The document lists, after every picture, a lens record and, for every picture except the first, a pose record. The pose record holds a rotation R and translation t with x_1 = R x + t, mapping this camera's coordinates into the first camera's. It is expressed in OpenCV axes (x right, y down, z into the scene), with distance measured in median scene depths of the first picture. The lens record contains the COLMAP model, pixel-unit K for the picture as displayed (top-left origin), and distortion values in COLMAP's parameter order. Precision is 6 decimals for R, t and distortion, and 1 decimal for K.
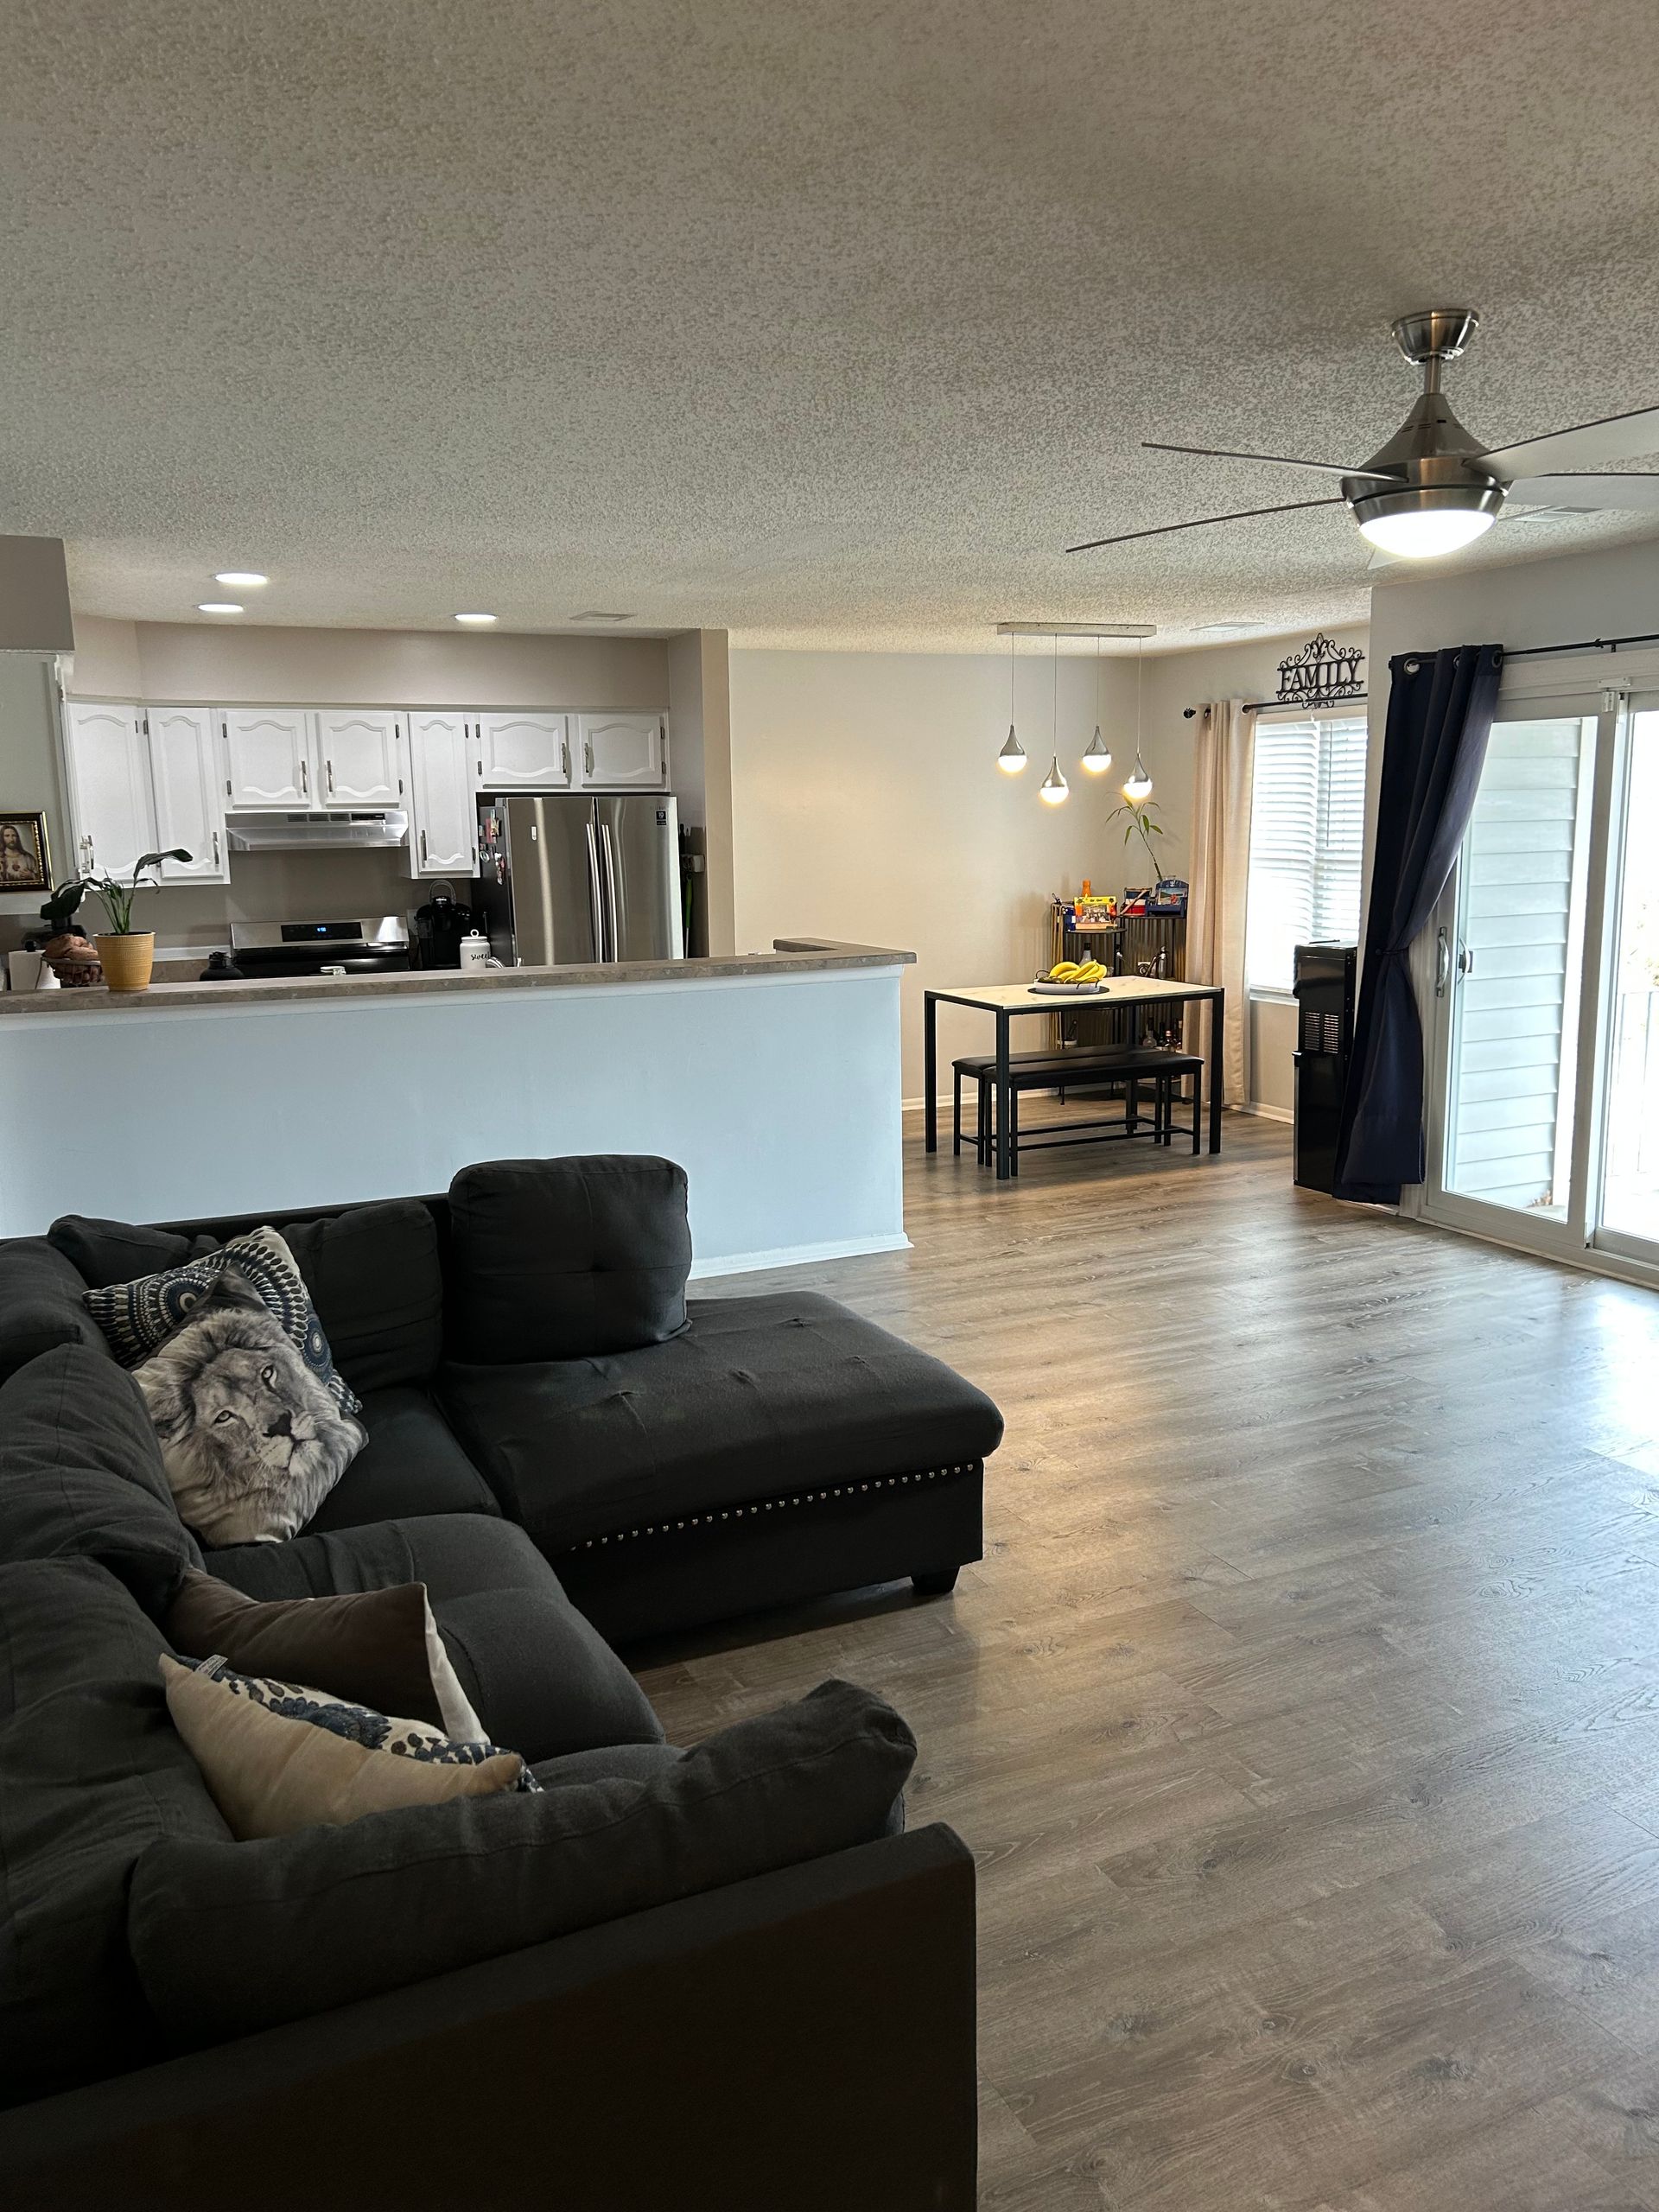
lens RADIAL K [[1649.9, 0, 836.3], [0, 1649.9, 1099.4], [0, 0, 1]] dist [0.063029, -0.079011]
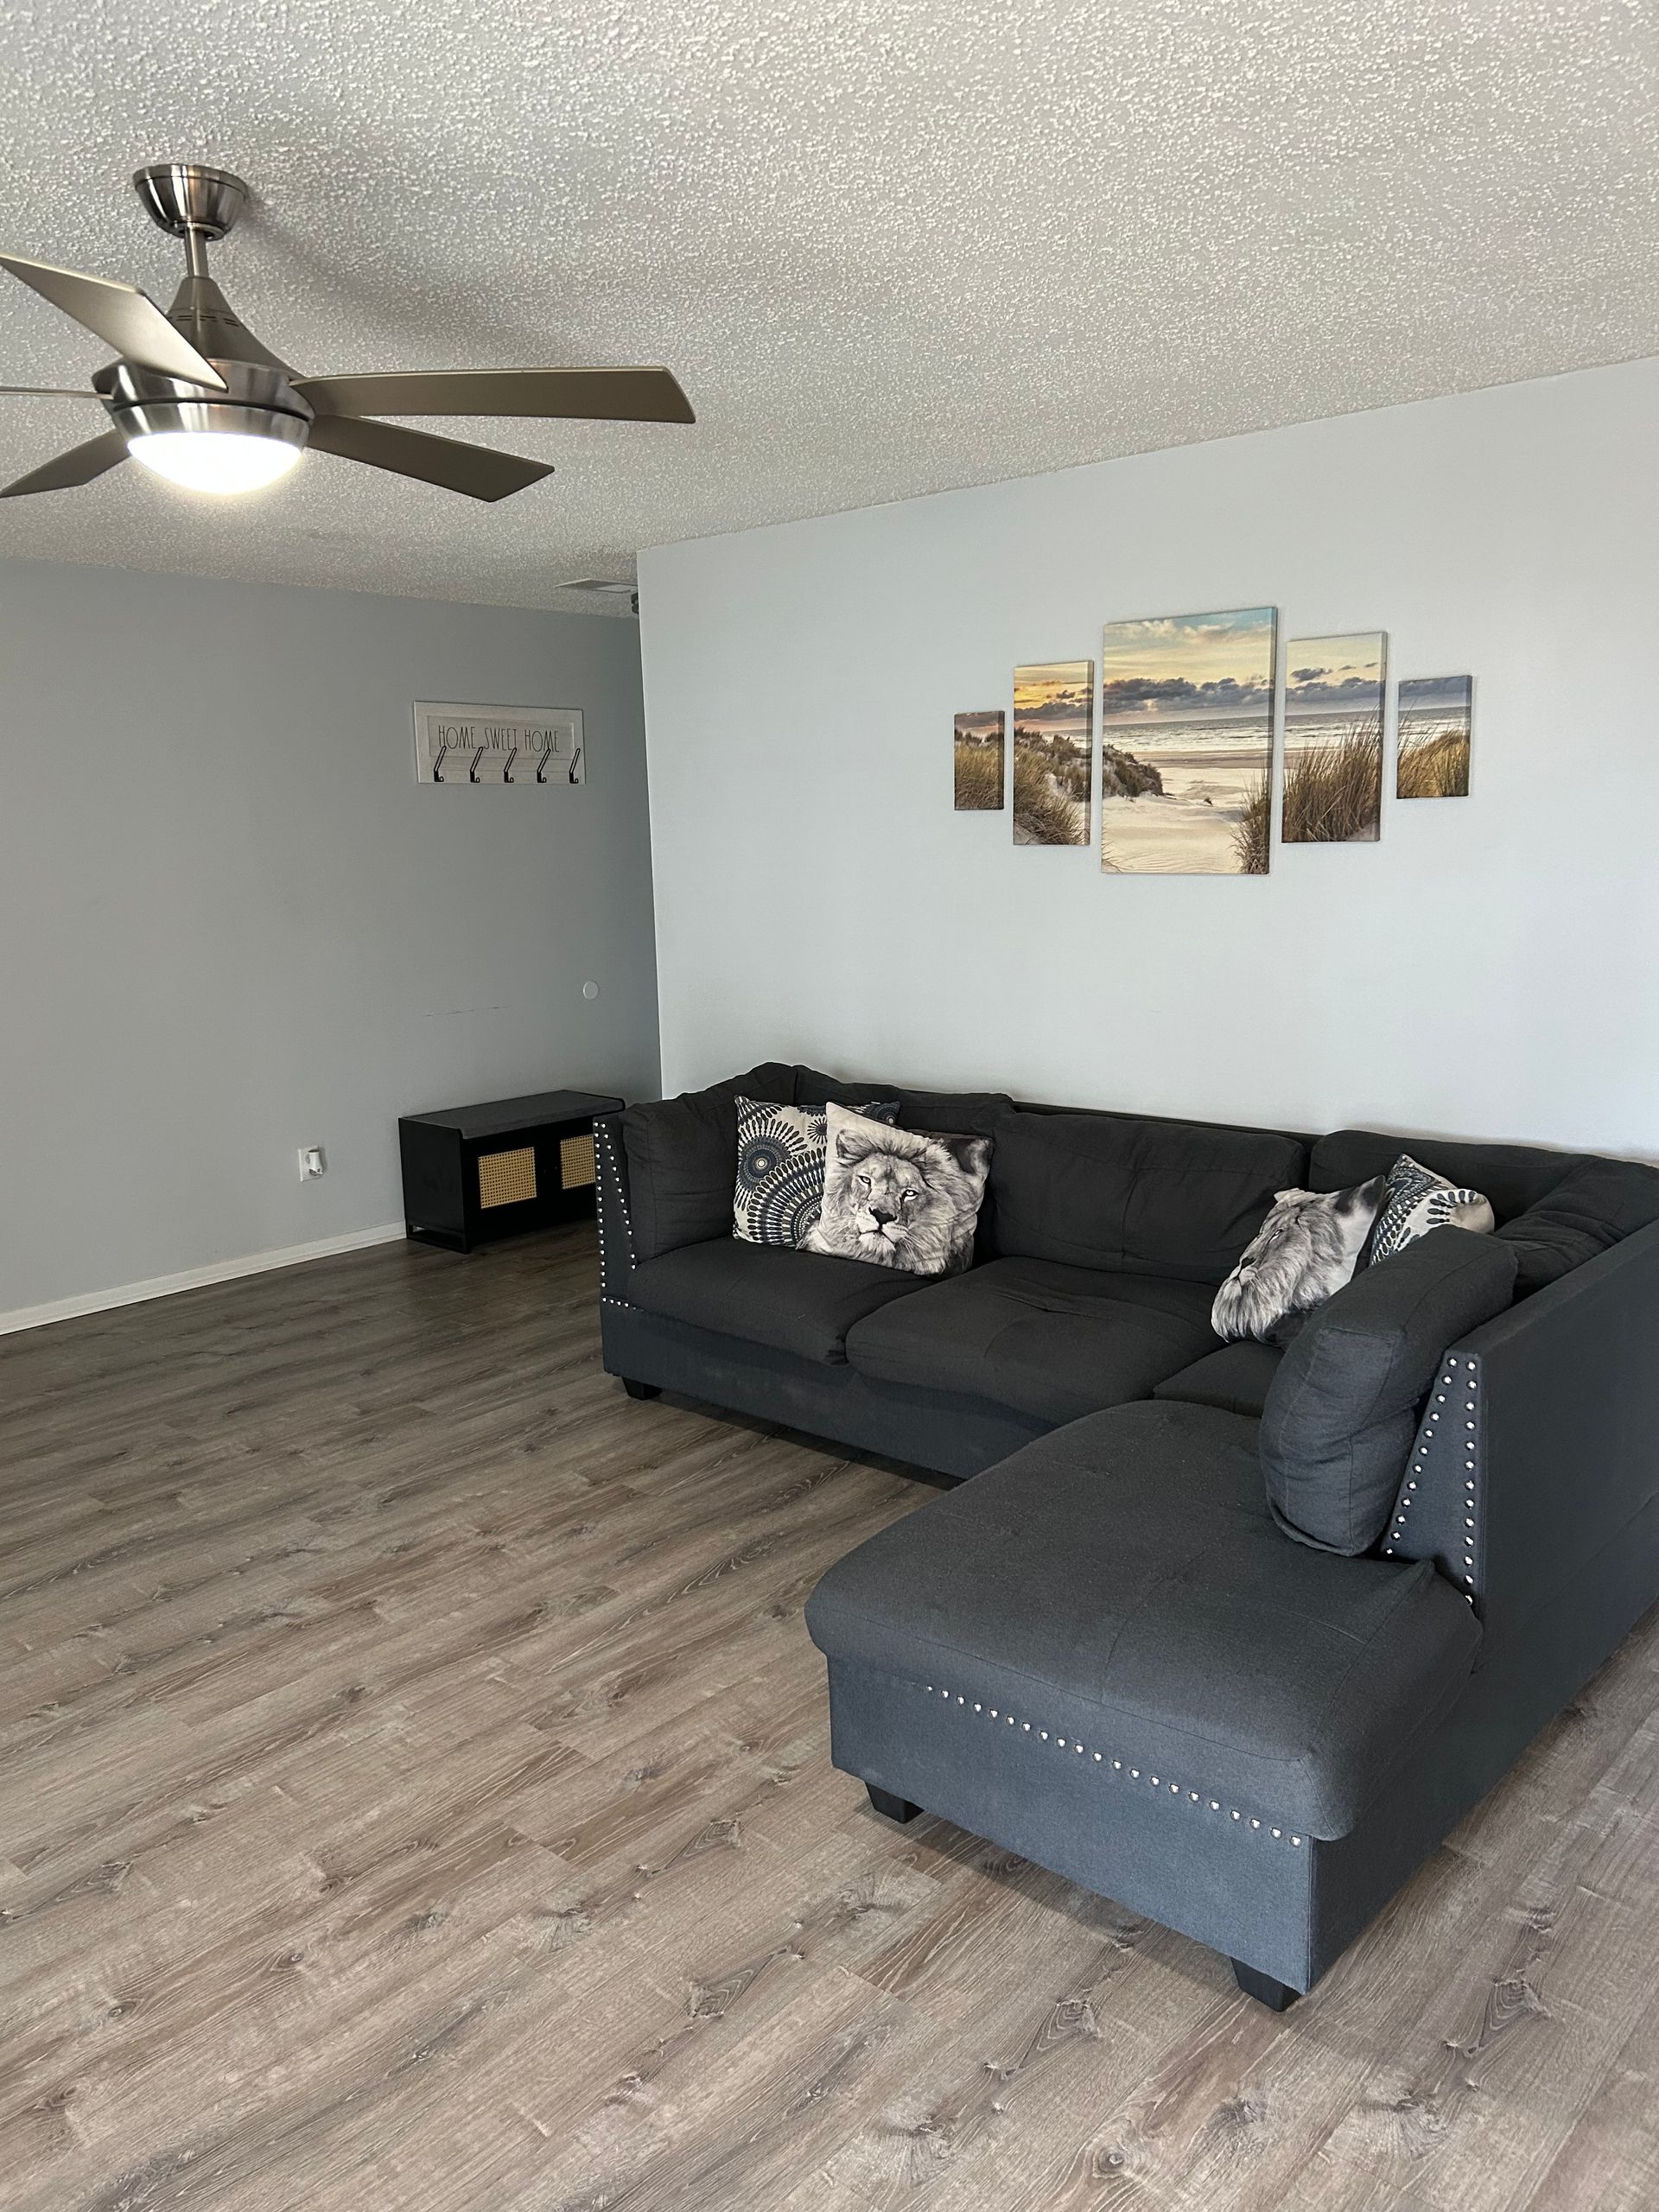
lens RADIAL K [[1670.4, 0, 839.4], [0, 1670.4, 1122.5], [0, 0, 1]] dist [0.065823, -0.076459]
pose [[-0.917738, 0.112203, -0.381008, 0.169993], [-0.027441, 0.939065, 0.342643, -0.132747], [0.396237, 0.324912, -0.858736, 0.765406]]
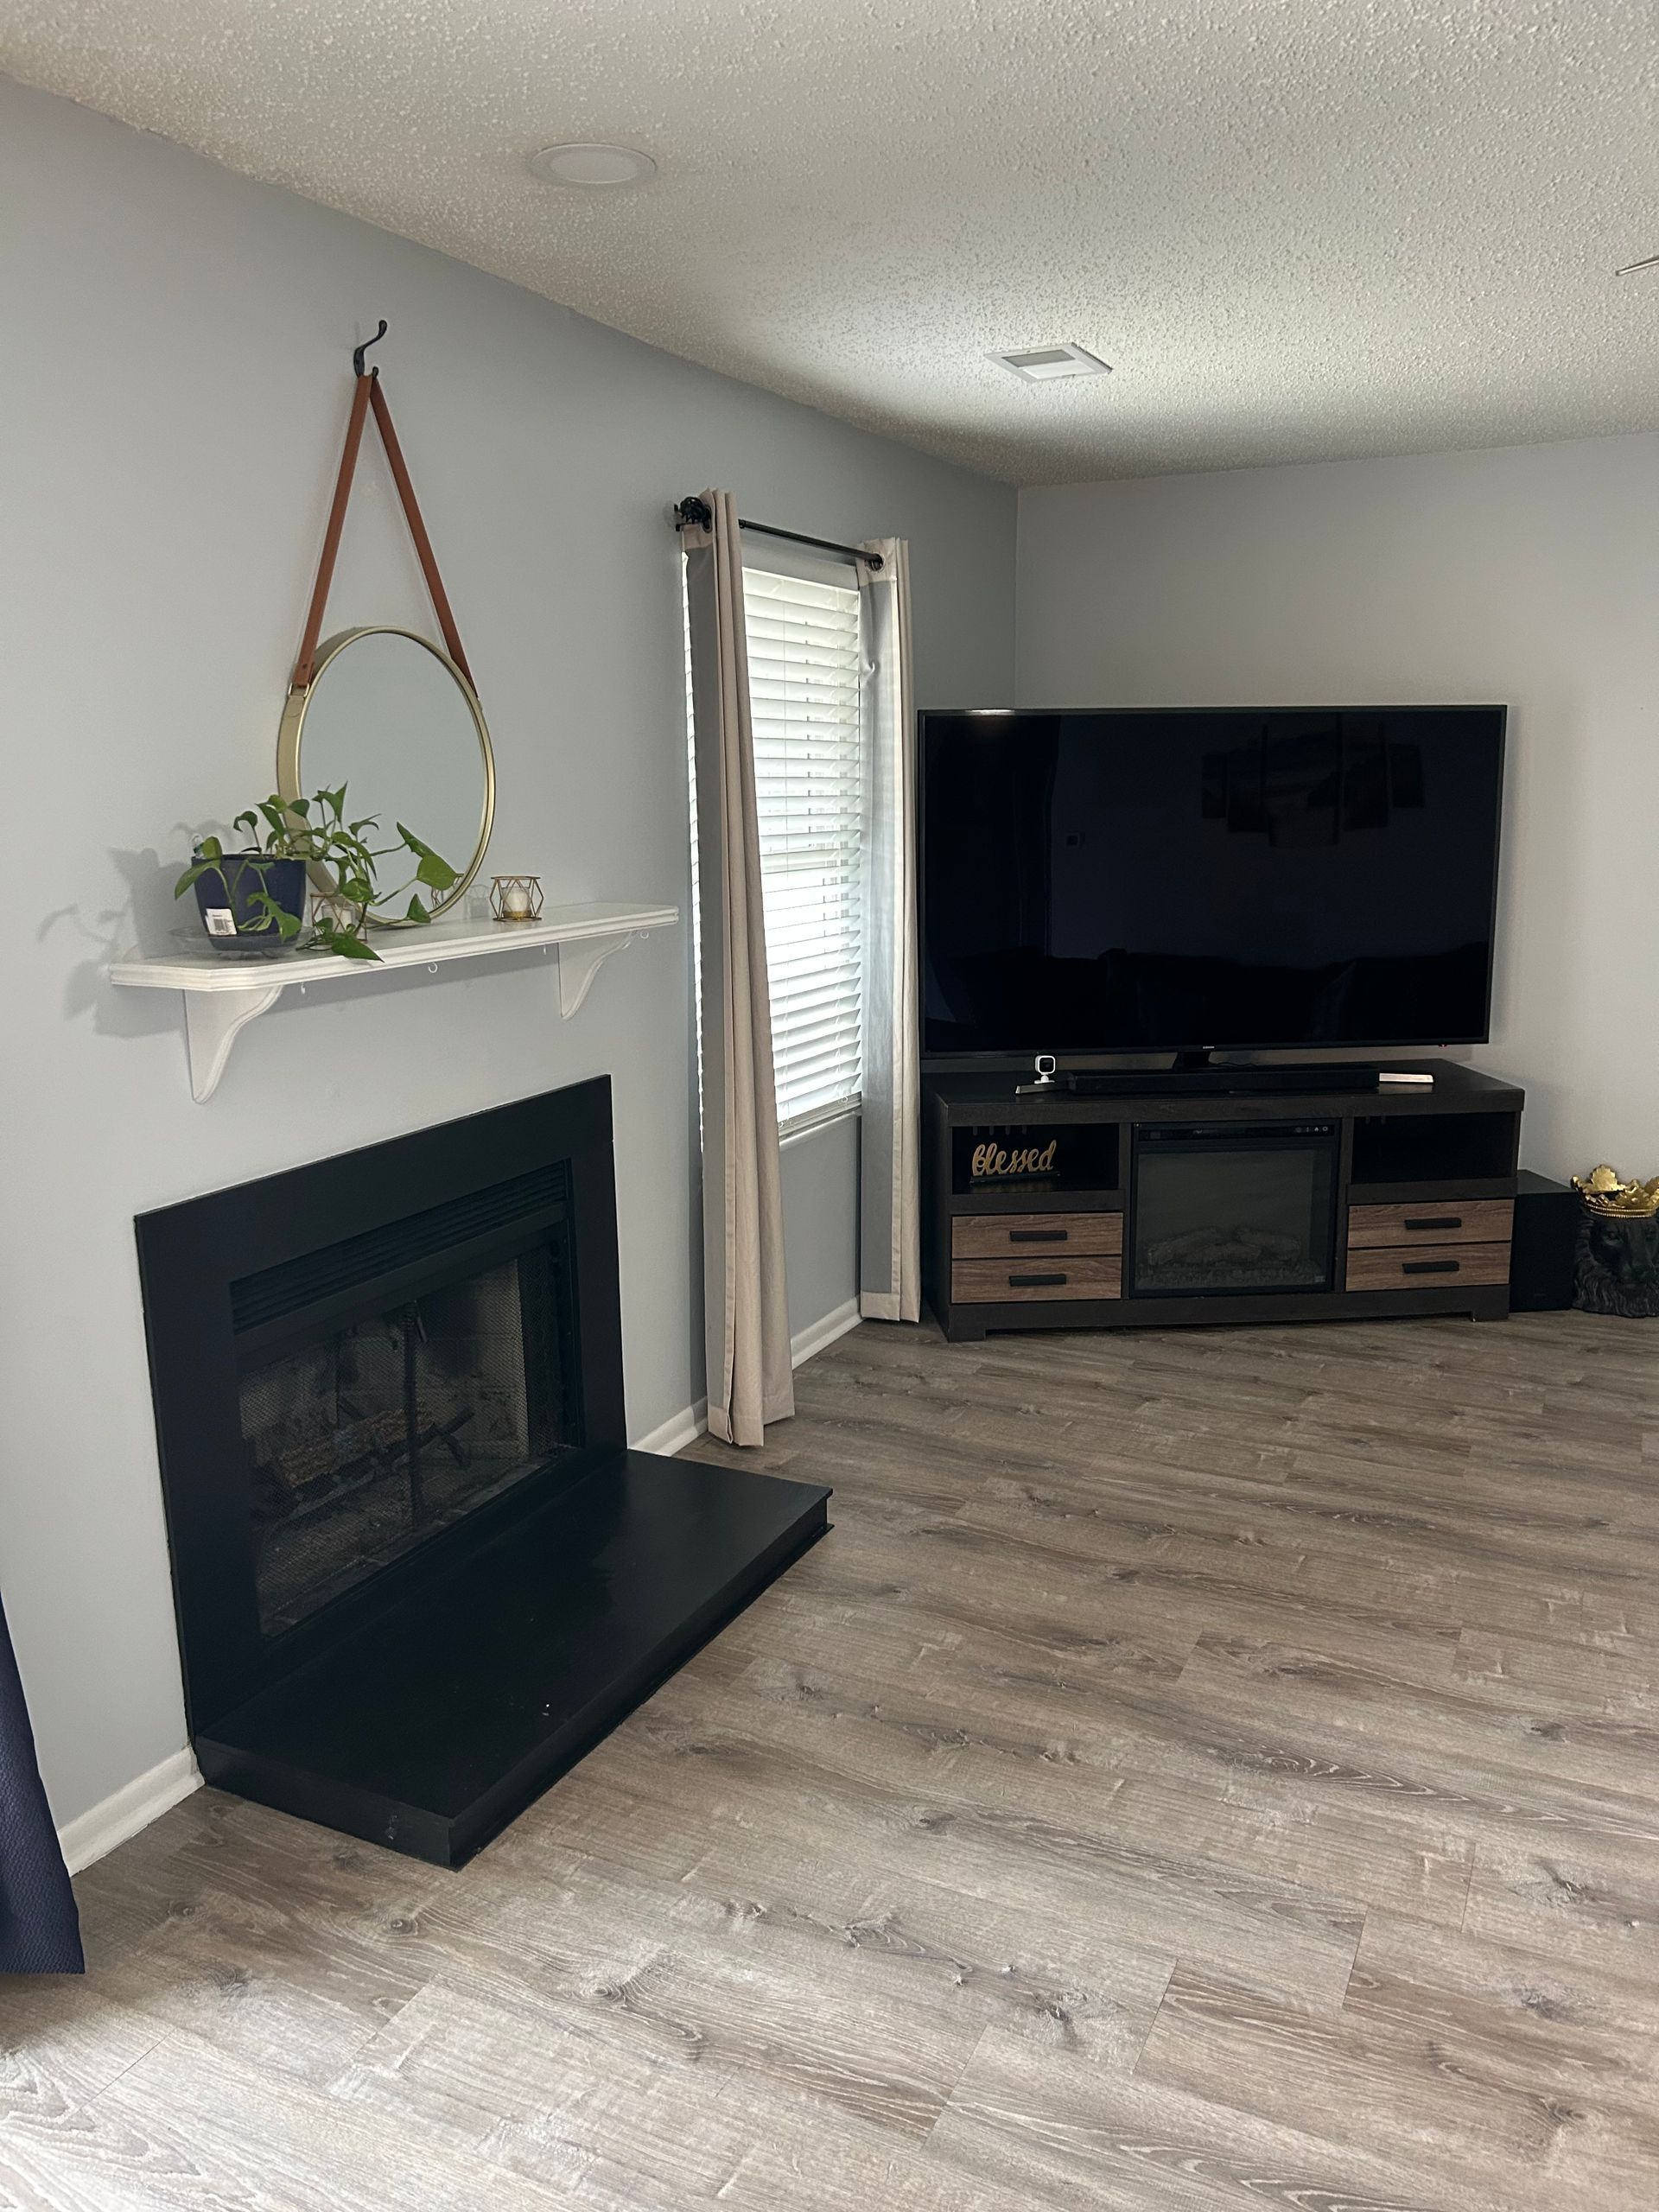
lens RADIAL K [[1649.4, 0, 842.7], [0, 1649.4, 1104.3], [0, 0, 1]] dist [0.043168, -0.054363]
pose [[-0.630574, -0.133593, 0.764545, 0.089638], [0.153148, 0.944289, 0.291313, -0.117012], [-0.760869, 0.300783, -0.574985, 0.705524]]
